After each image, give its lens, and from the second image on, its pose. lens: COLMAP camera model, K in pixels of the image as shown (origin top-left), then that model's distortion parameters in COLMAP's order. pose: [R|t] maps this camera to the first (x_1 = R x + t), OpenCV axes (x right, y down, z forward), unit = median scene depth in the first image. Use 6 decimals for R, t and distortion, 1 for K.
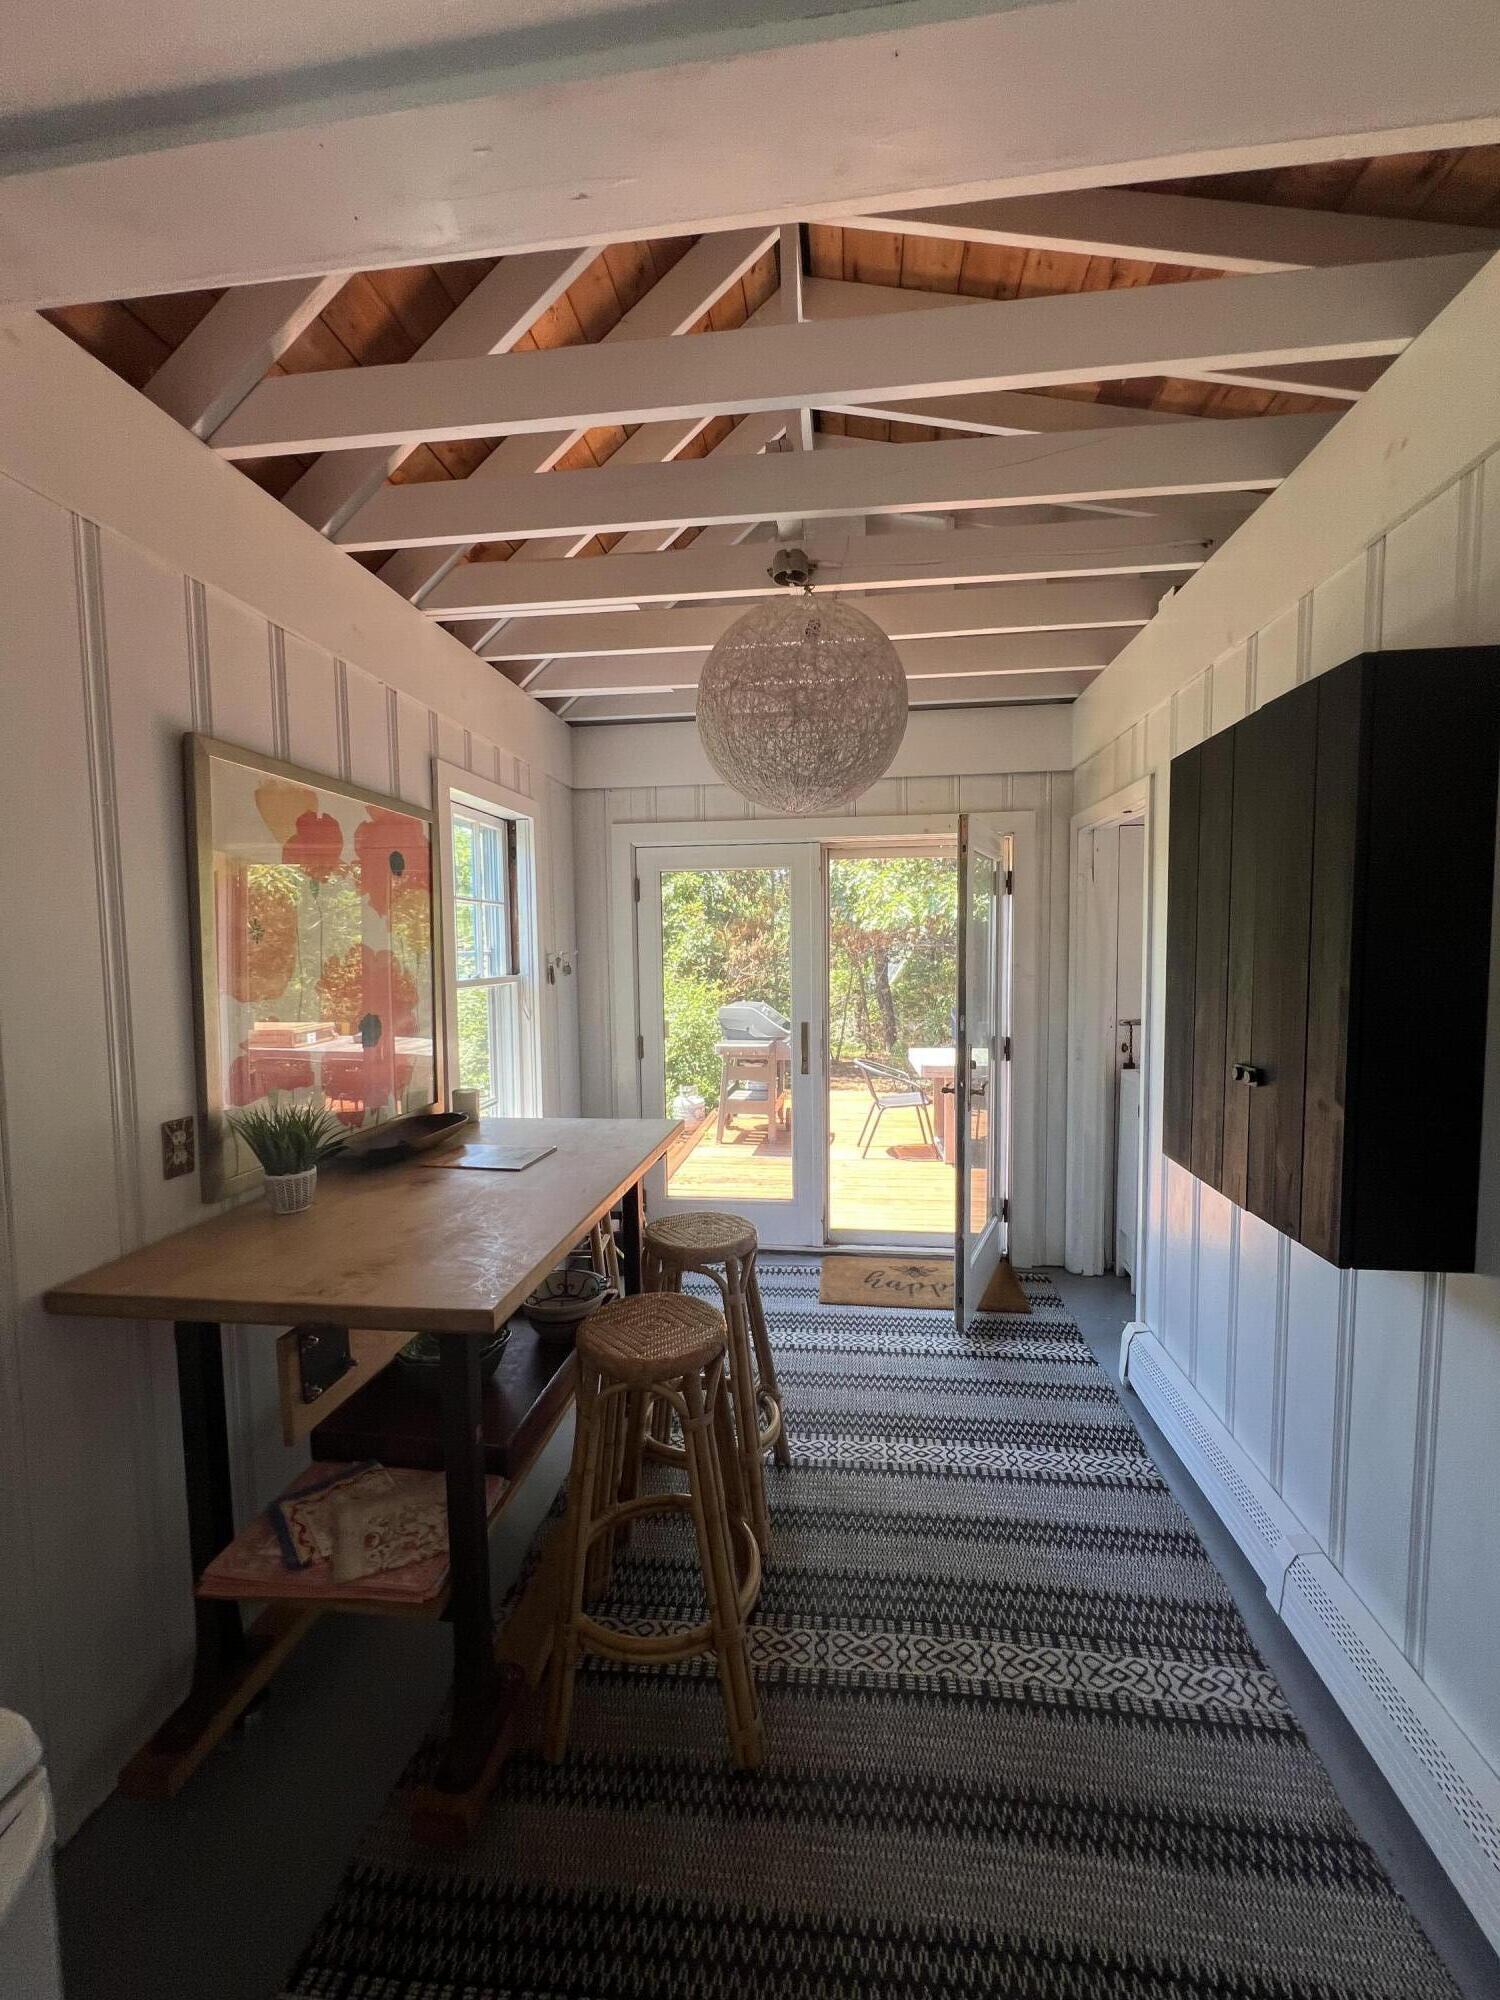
lens RADIAL K [[805.9, 0, 751.3], [0, 805.9, 1004.1], [0, 0, 1]] dist [0.004591, 0.000234]
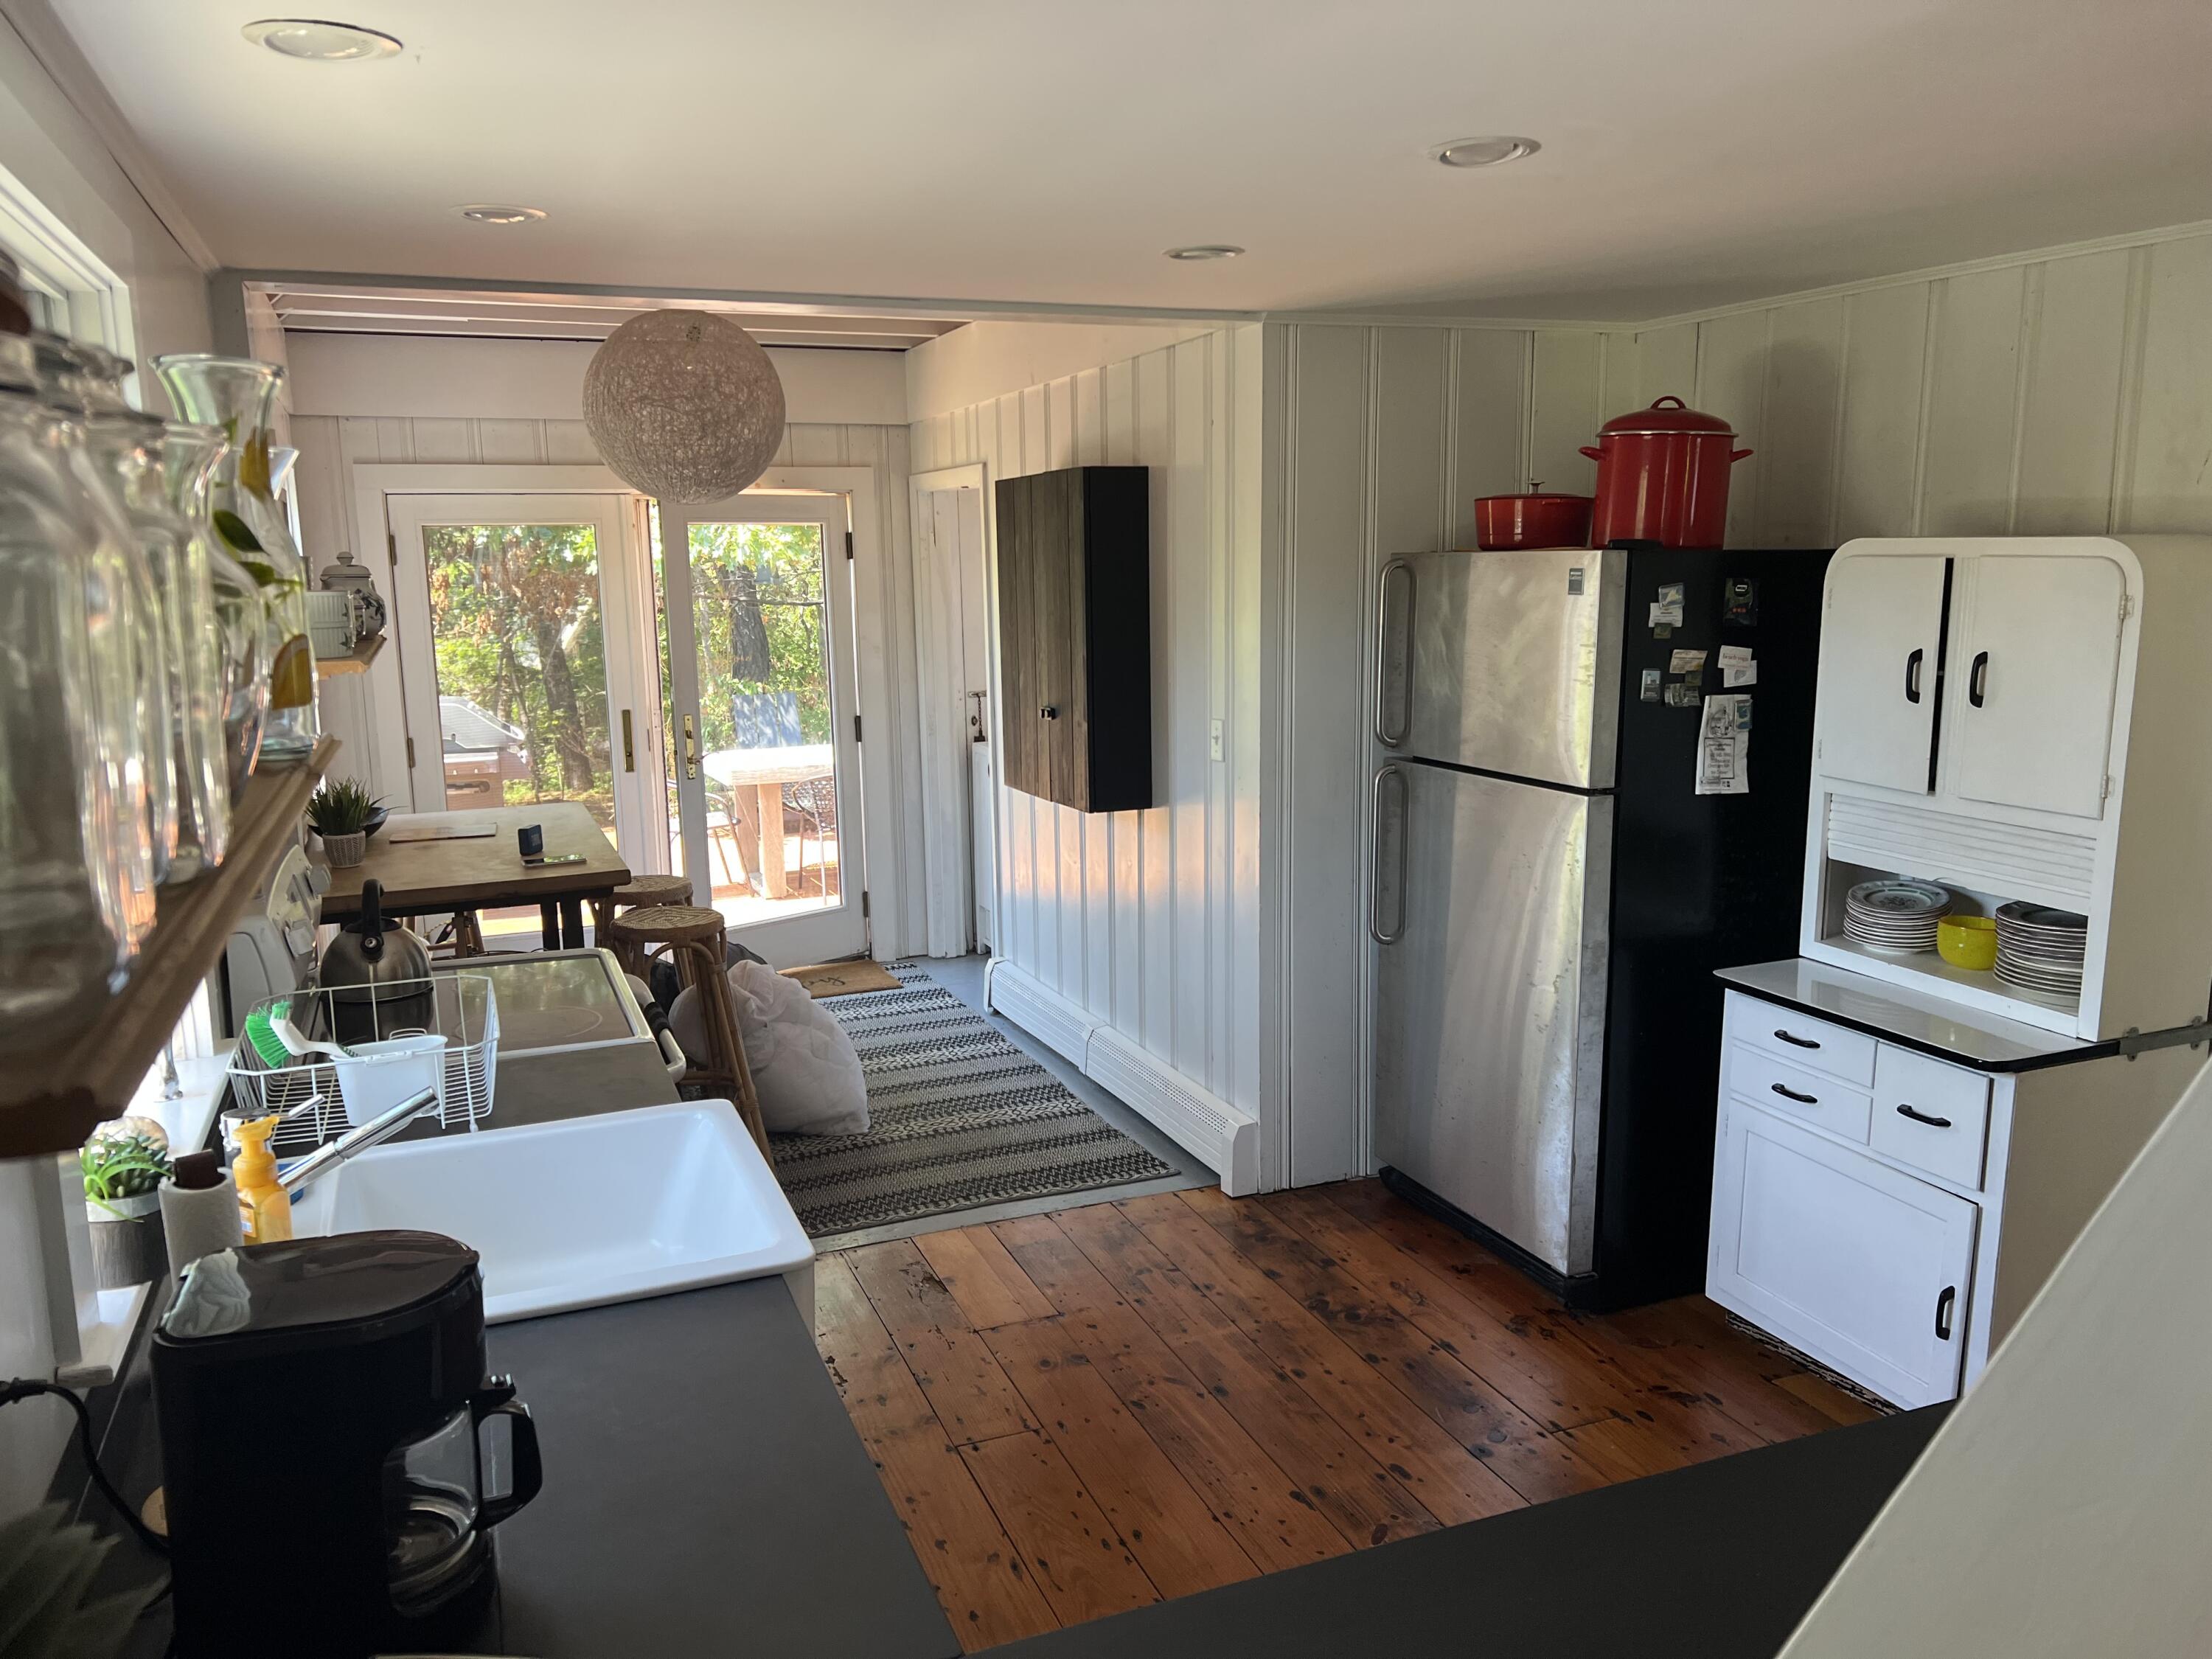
lens RADIAL K [[1669.1, 0, 1107.4], [0, 1669.1, 836.1], [0, 0, 1]] dist [0.000509, -0.001919]
pose [[0.868995, -0.082039, 0.487973, -0.387737], [0.041785, 0.994804, 0.092837, 0.013222], [-0.493053, -0.060286, 0.867908, -0.827252]]
